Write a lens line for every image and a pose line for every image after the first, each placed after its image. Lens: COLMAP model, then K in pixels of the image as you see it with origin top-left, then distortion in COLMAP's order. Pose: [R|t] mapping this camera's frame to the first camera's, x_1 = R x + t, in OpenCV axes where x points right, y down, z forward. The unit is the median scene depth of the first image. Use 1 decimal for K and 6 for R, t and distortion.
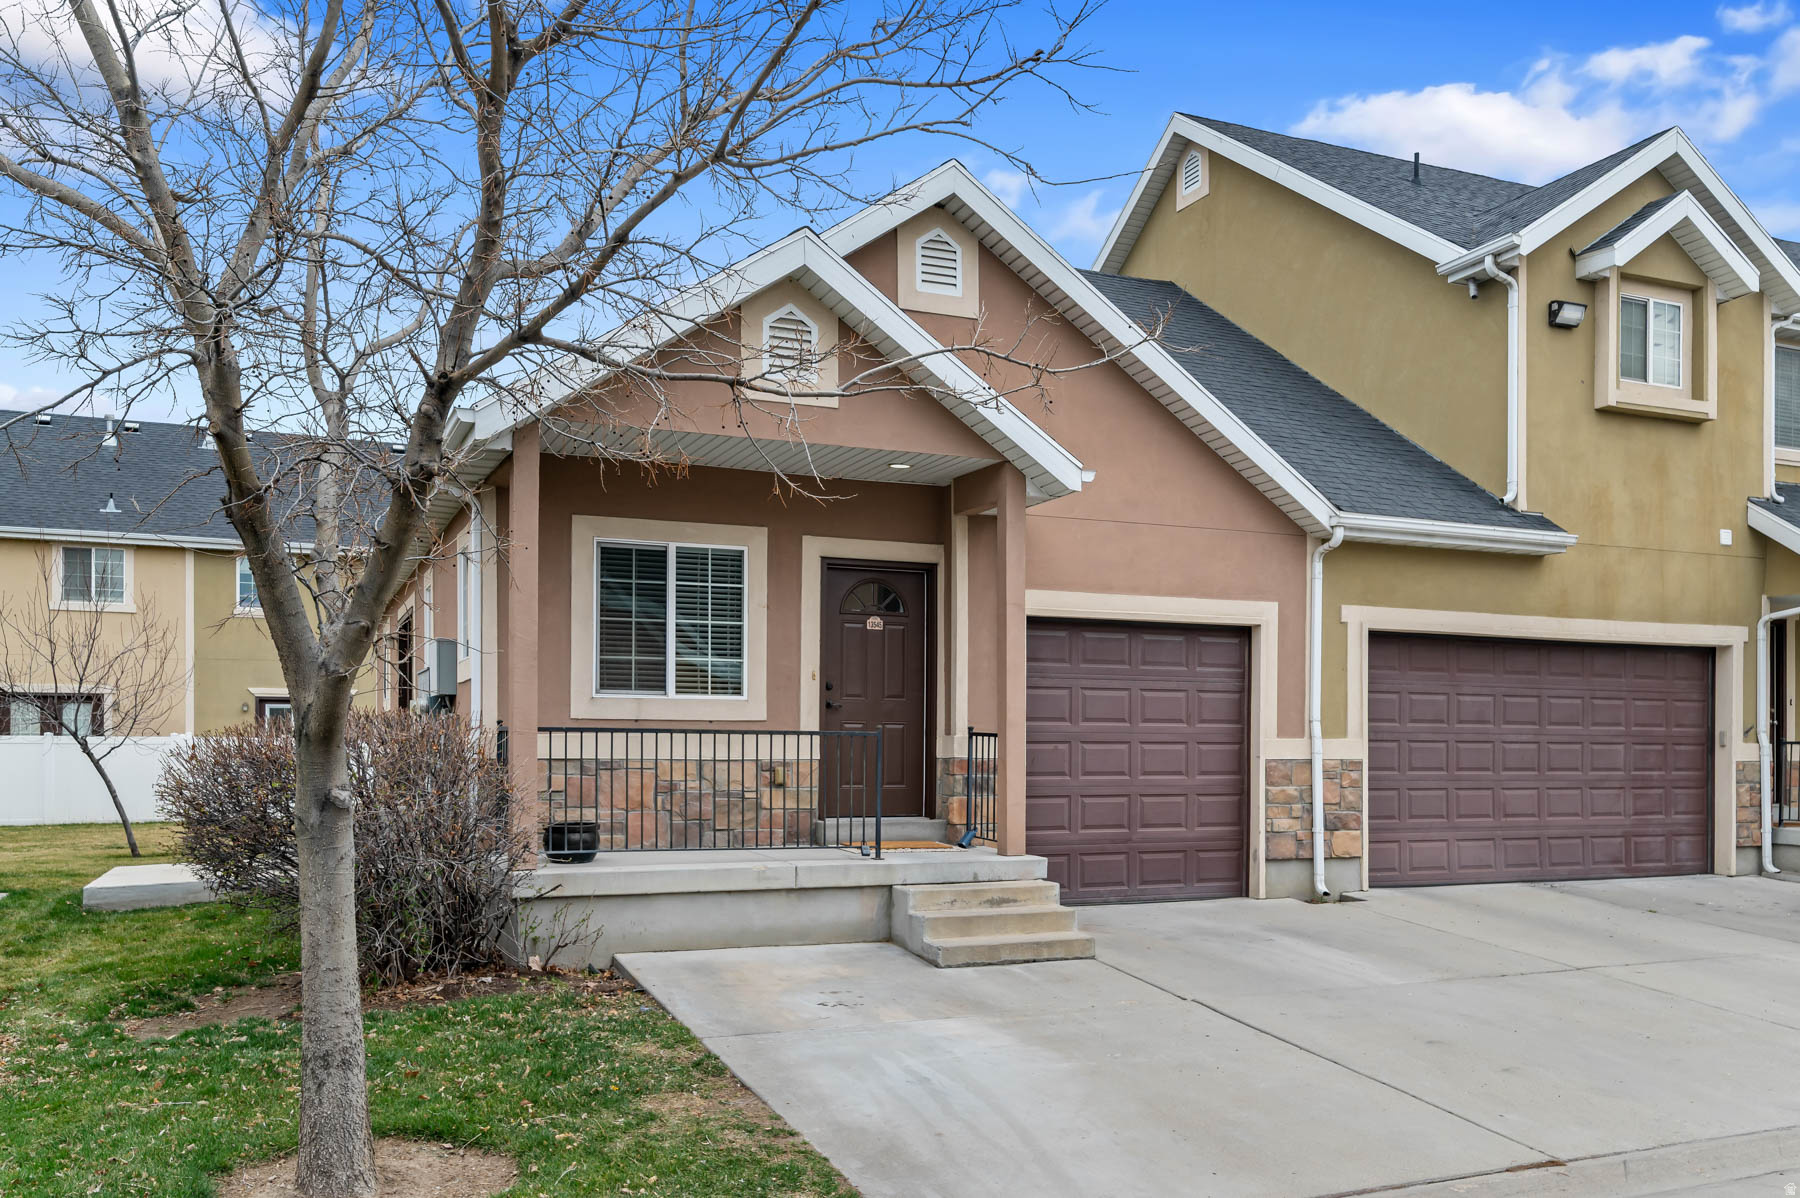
lens RADIAL K [[1514.8, 0, 900.2], [0, 1514.8, 677.6], [0, 0, 1]] dist [-0.005011, 0.000944]
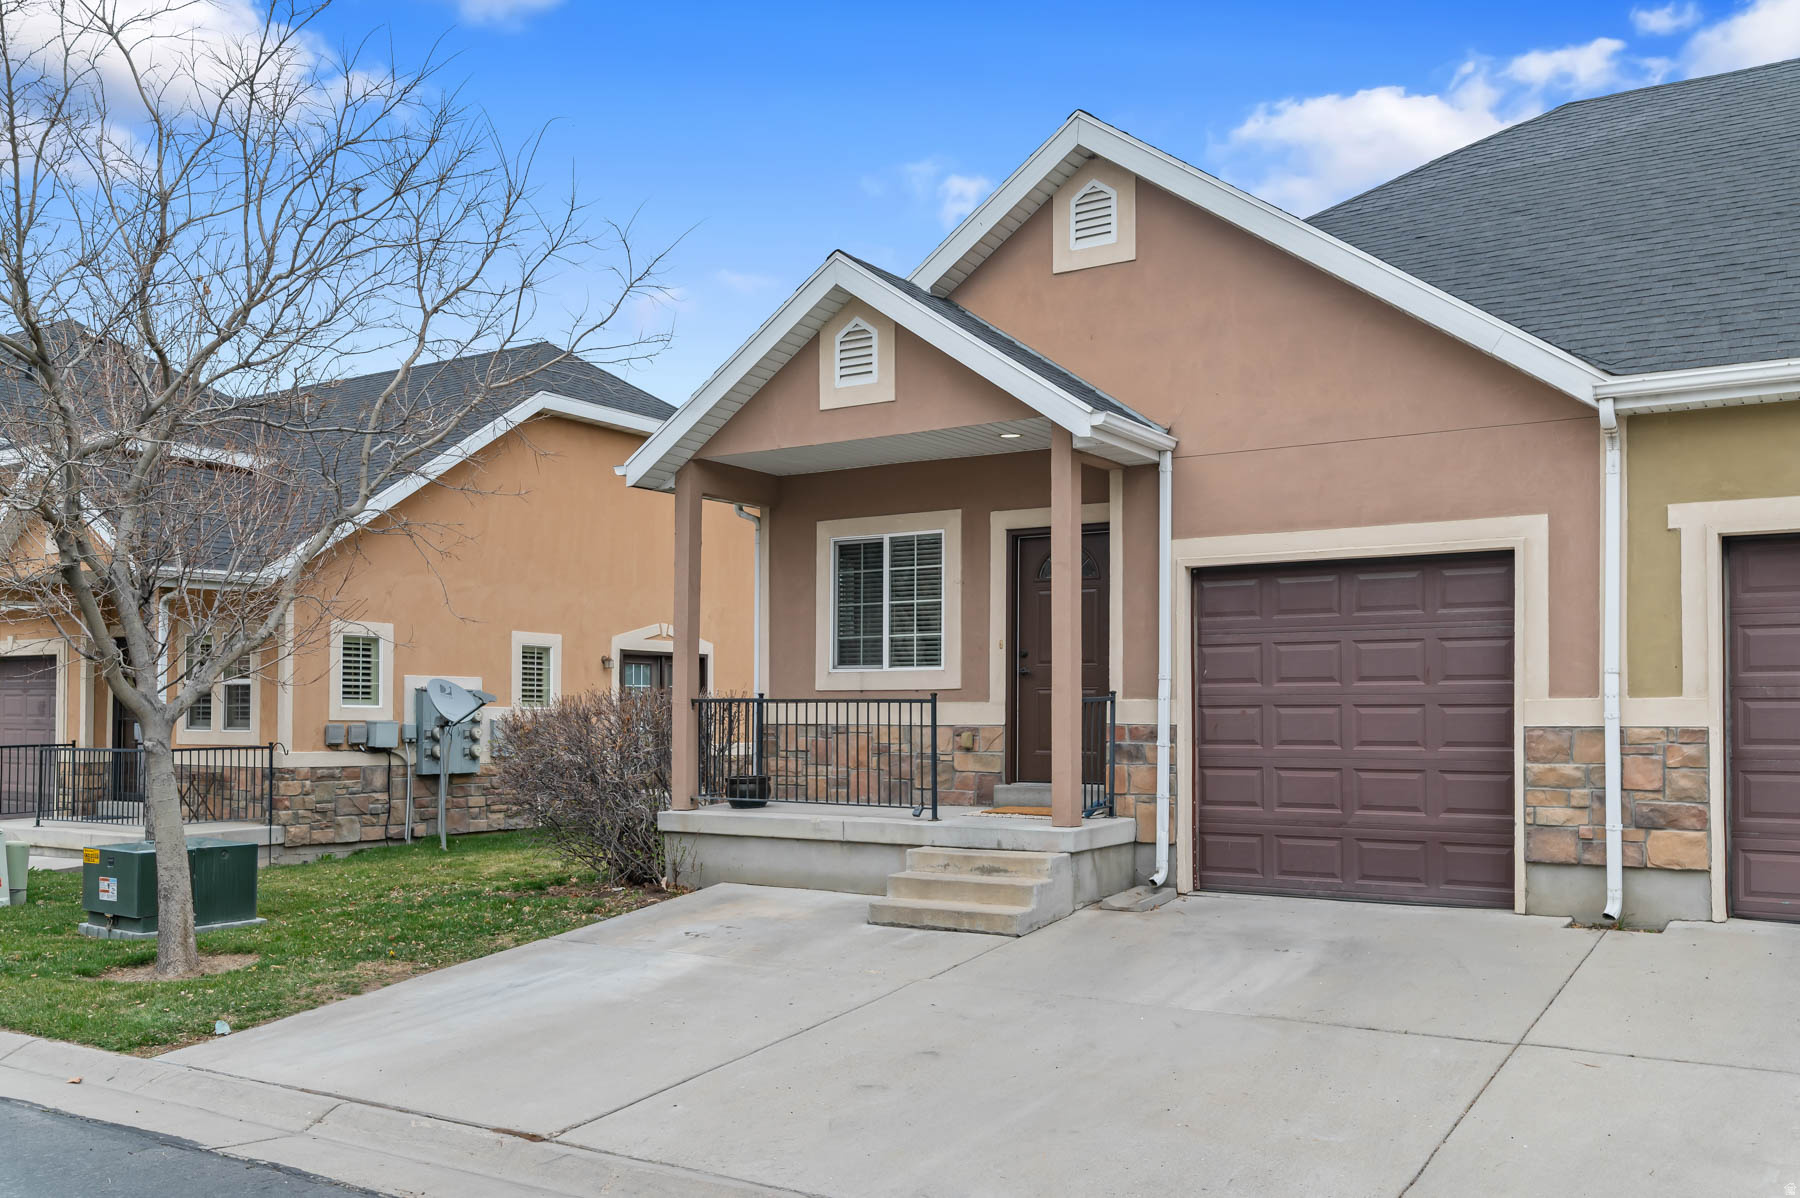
lens RADIAL K [[1534.2, 0, 900.0], [0, 1534.2, 599.0], [0, 0, 1]] dist [0.002839, -0.000465]
pose [[0.542560, -0.066889, -0.837350, 0.742513], [0.043497, 0.997724, -0.051516, 0.017630], [0.838890, -0.008471, 0.544234, 0.345137]]
